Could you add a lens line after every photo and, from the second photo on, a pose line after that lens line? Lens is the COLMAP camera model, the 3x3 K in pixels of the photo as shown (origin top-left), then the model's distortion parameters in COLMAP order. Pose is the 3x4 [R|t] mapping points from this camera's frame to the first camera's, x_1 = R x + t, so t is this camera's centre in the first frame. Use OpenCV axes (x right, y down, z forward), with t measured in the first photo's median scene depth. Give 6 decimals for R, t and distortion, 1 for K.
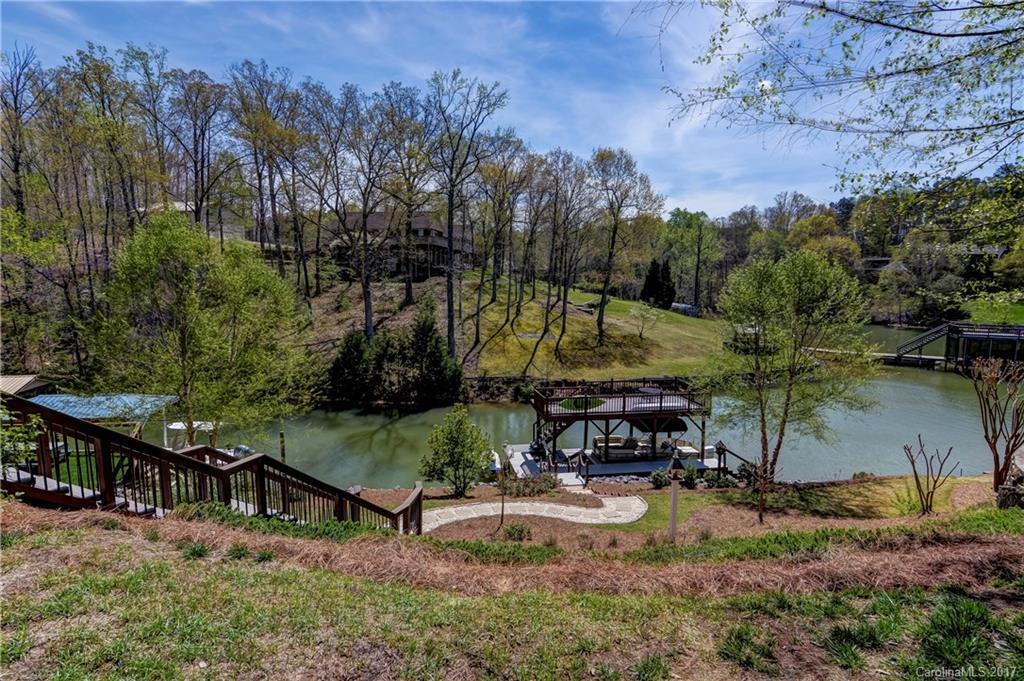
lens RADIAL K [[526.4, 0, 512.0], [0, 526.4, 340.5], [0, 0, 1]] dist [0.001576, 0.000009]
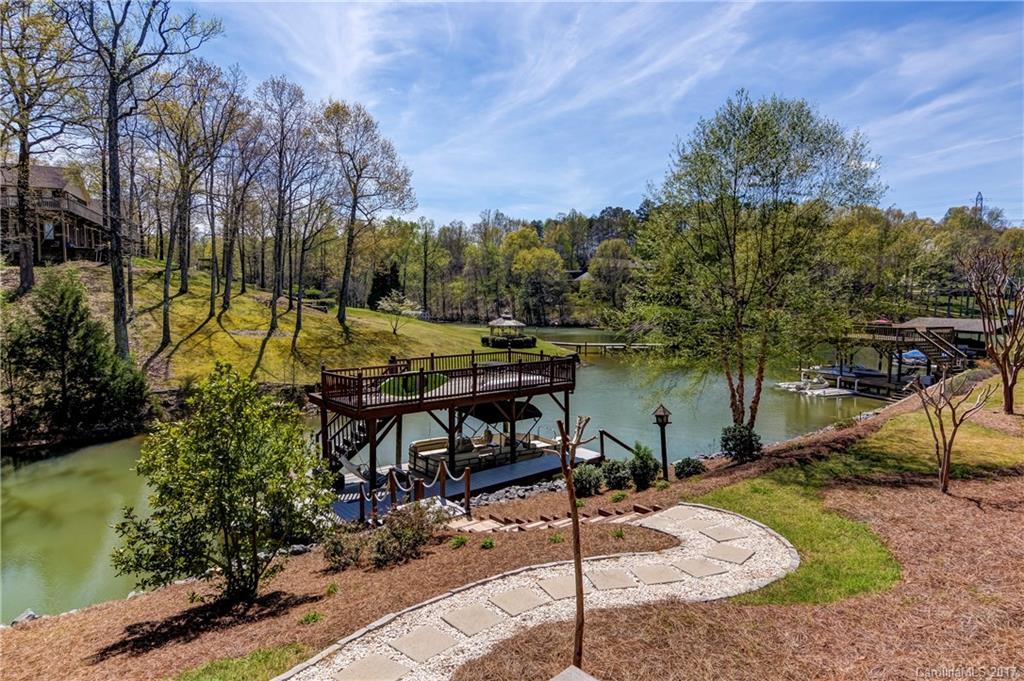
lens RADIAL K [[555.1, 0, 512.0], [0, 555.1, 340.5], [0, 0, 1]] dist [0.000663, -0.001969]
pose [[0.862748, -0.037082, 0.504273, -0.040872], [0.057803, 0.998002, -0.025505, 0.042076], [-0.502320, 0.051152, 0.863167, 0.176789]]
